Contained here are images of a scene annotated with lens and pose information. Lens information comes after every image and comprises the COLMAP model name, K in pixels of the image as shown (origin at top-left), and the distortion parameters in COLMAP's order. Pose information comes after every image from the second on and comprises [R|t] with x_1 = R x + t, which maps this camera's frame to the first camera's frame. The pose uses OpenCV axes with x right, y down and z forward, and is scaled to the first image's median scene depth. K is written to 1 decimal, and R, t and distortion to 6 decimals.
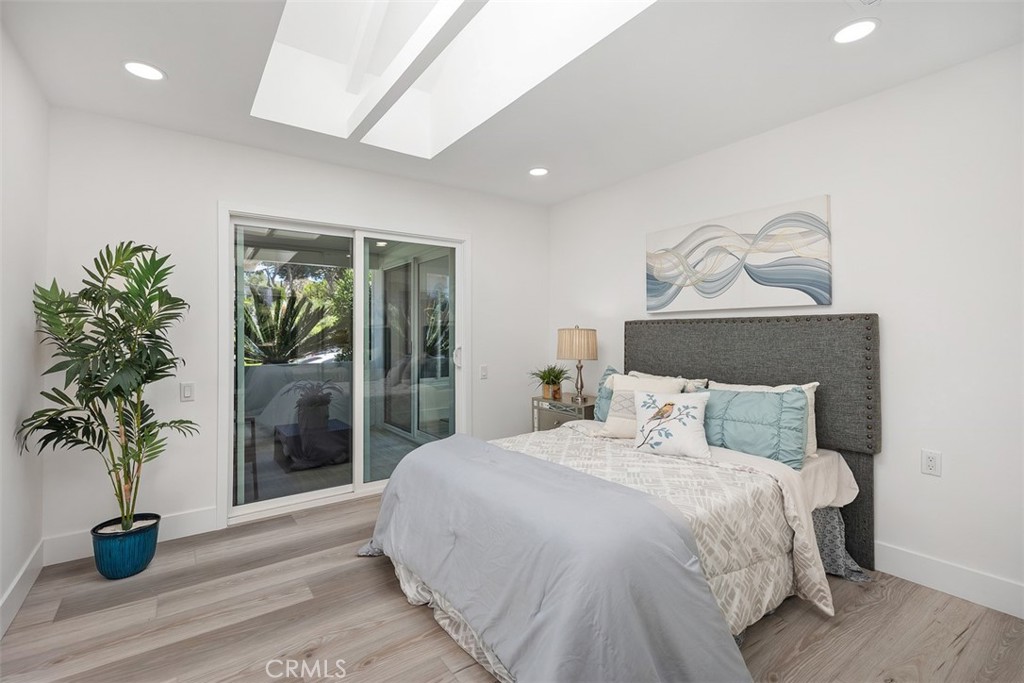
lens RADIAL K [[468.1, 0, 513.3], [0, 468.1, 334.7], [0, 0, 1]] dist [0.006432, 0.000097]
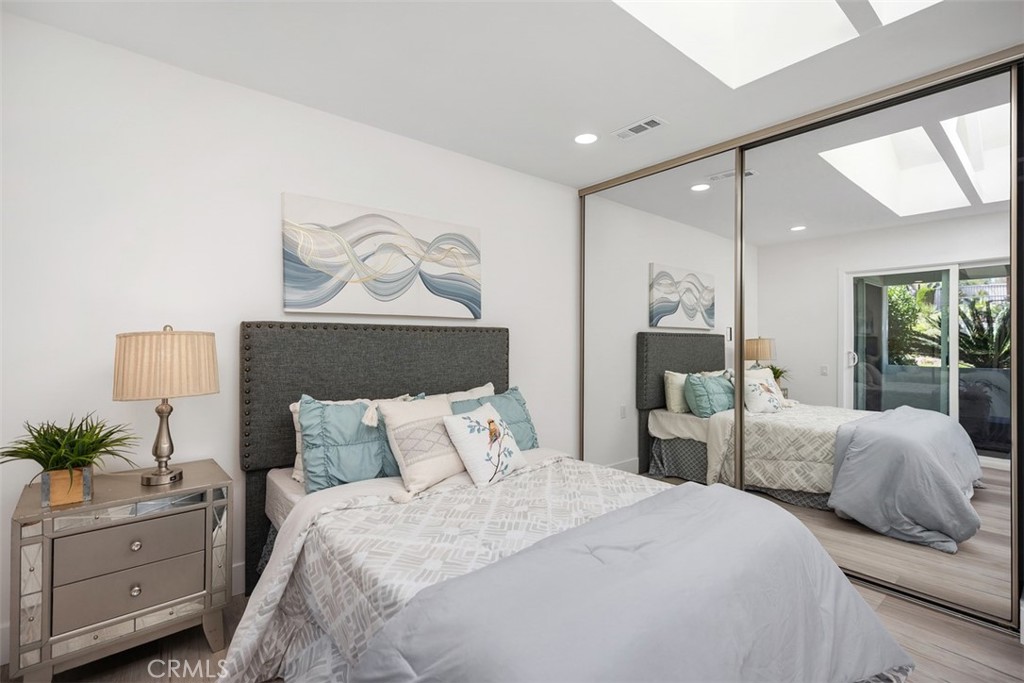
lens RADIAL K [[468.1, 0, 513.1], [0, 468.1, 341.9], [0, 0, 1]] dist [0.006432, 0.000097]
pose [[-0.076320, -0.000193, 0.997083, -0.450237], [0.001182, 0.999999, 0.000284, -0.003293], [-0.997083, 0.001200, -0.076320, 0.822429]]
